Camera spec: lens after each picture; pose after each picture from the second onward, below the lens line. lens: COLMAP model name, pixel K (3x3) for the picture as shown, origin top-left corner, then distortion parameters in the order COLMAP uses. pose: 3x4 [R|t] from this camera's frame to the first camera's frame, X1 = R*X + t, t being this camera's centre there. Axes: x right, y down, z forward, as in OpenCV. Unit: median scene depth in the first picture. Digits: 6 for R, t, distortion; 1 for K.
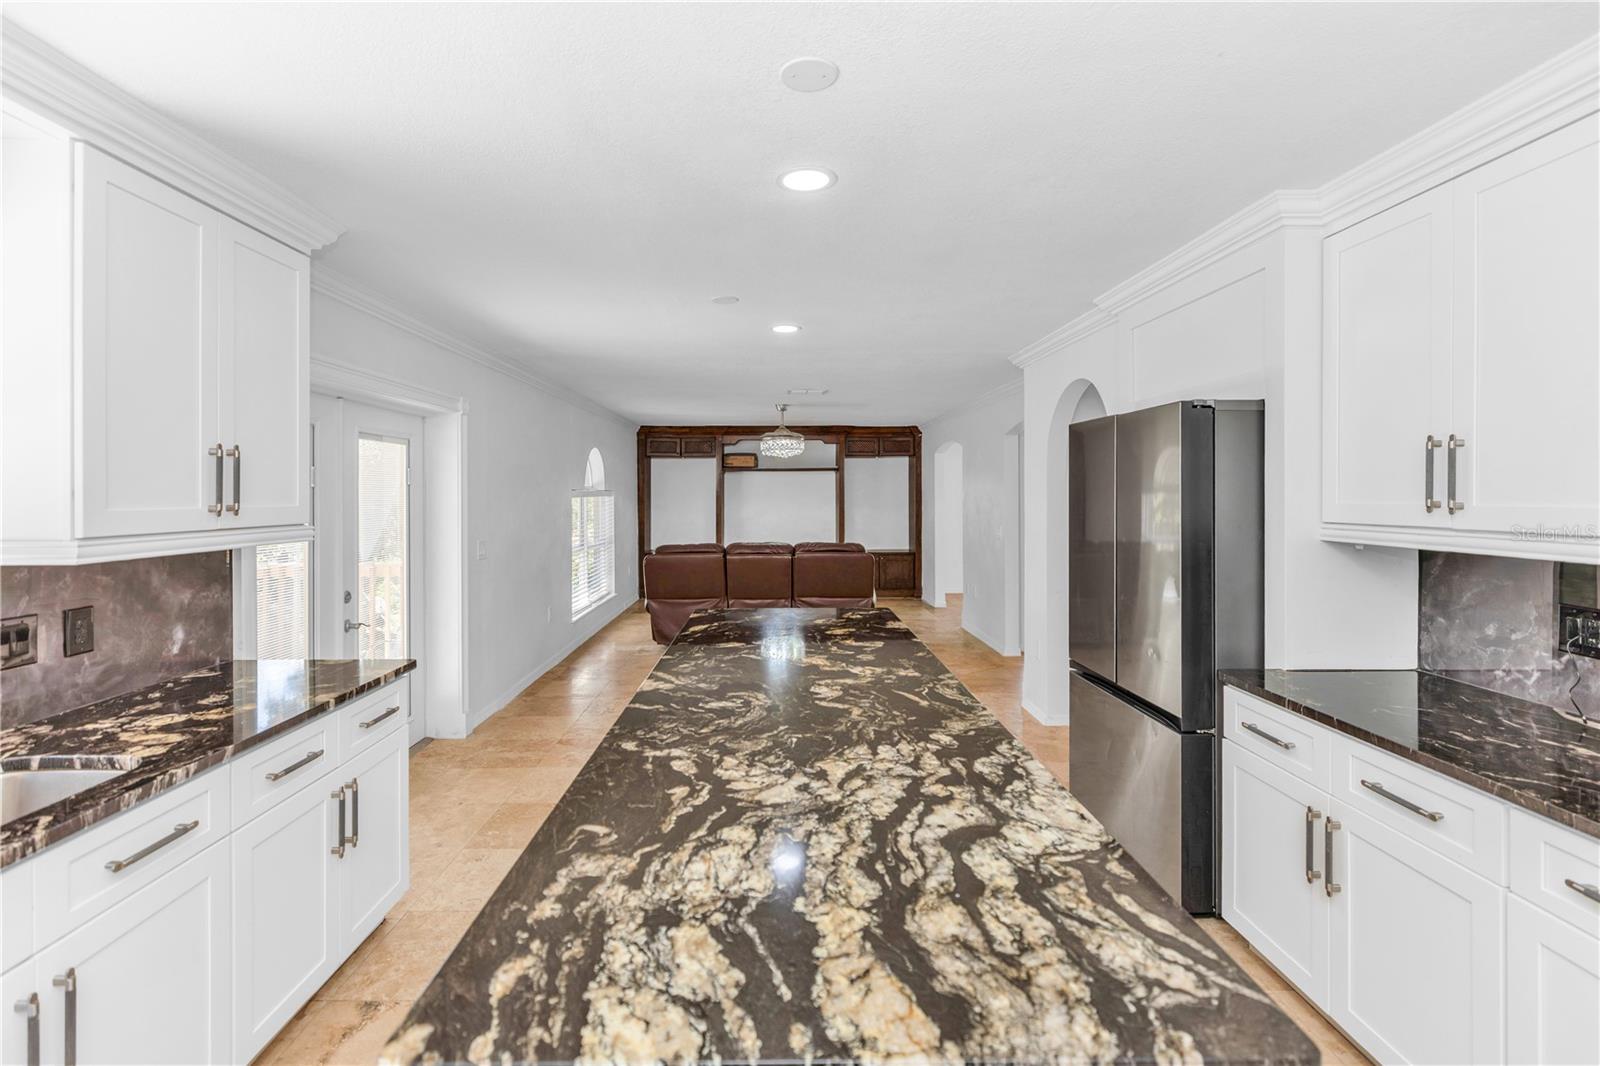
lens RADIAL K [[733.1, 0, 802.3], [0, 733.1, 507.2], [0, 0, 1]] dist [0.003452, 0.000615]
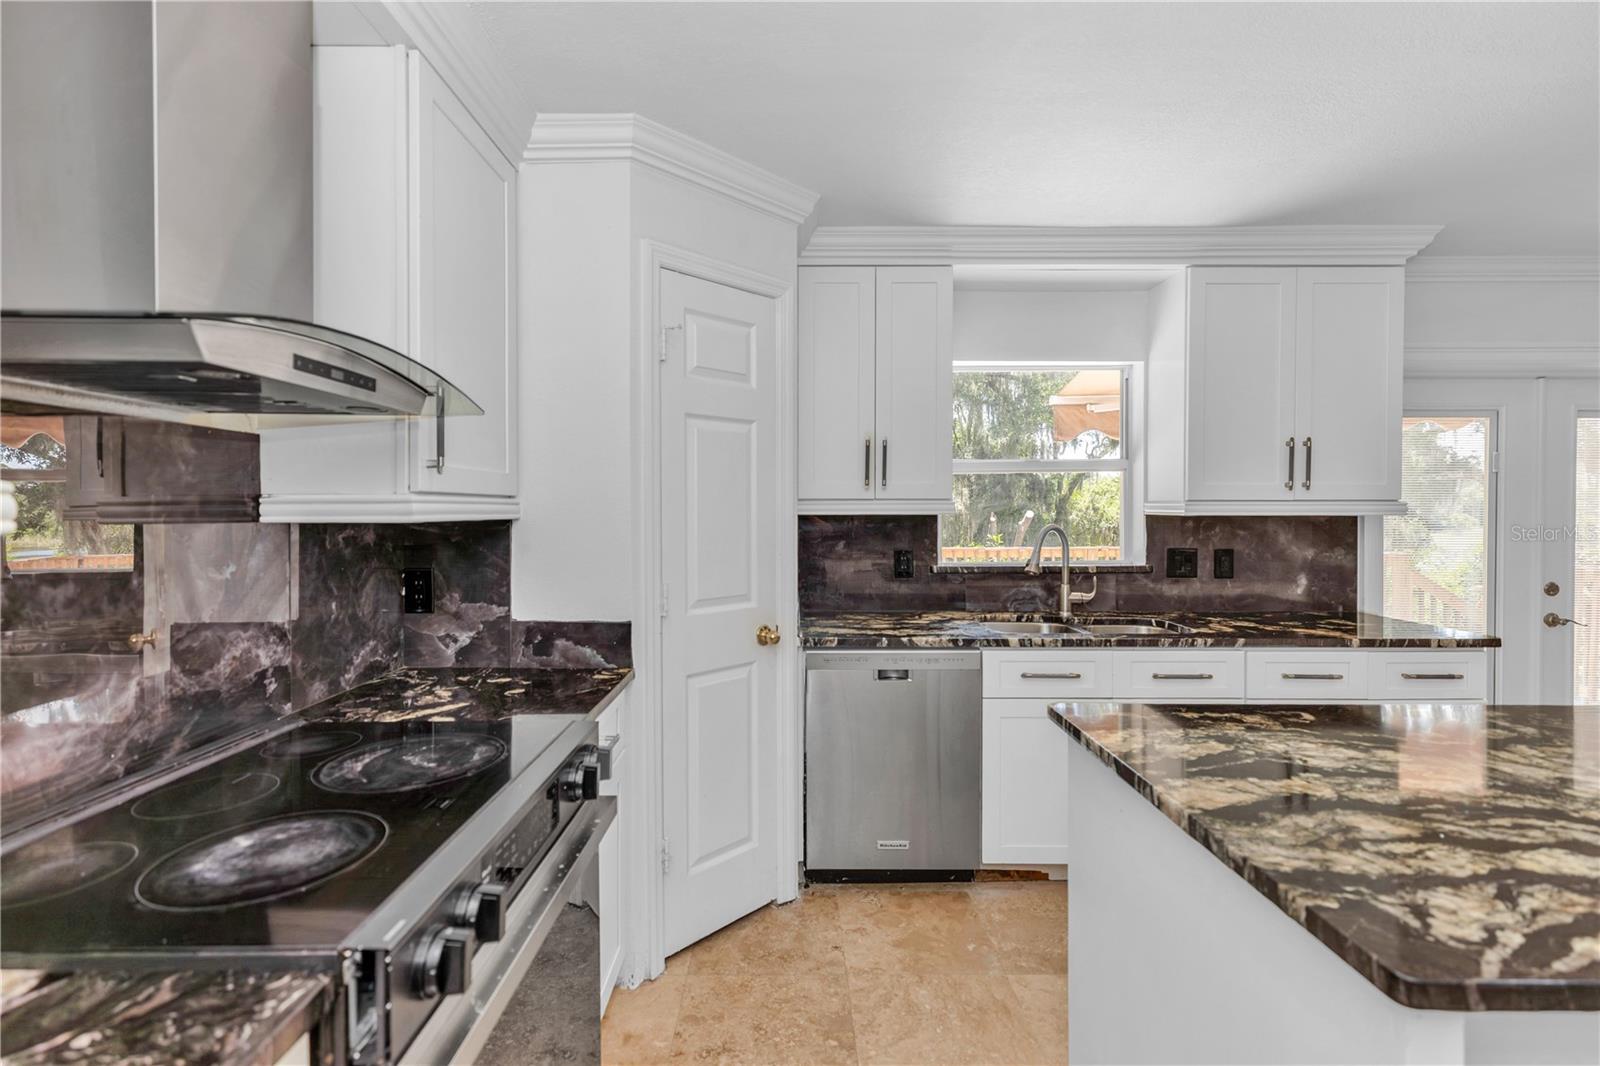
lens RADIAL K [[733.1, 0, 798.8], [0, 733.1, 518.6], [0, 0, 1]] dist [0.003452, 0.000615]
pose [[-0.003621, 0.013679, -0.999900, 1.050189], [-0.011423, 0.999841, 0.013720, 0.102766], [0.999928, 0.011472, -0.003465, 0.147197]]
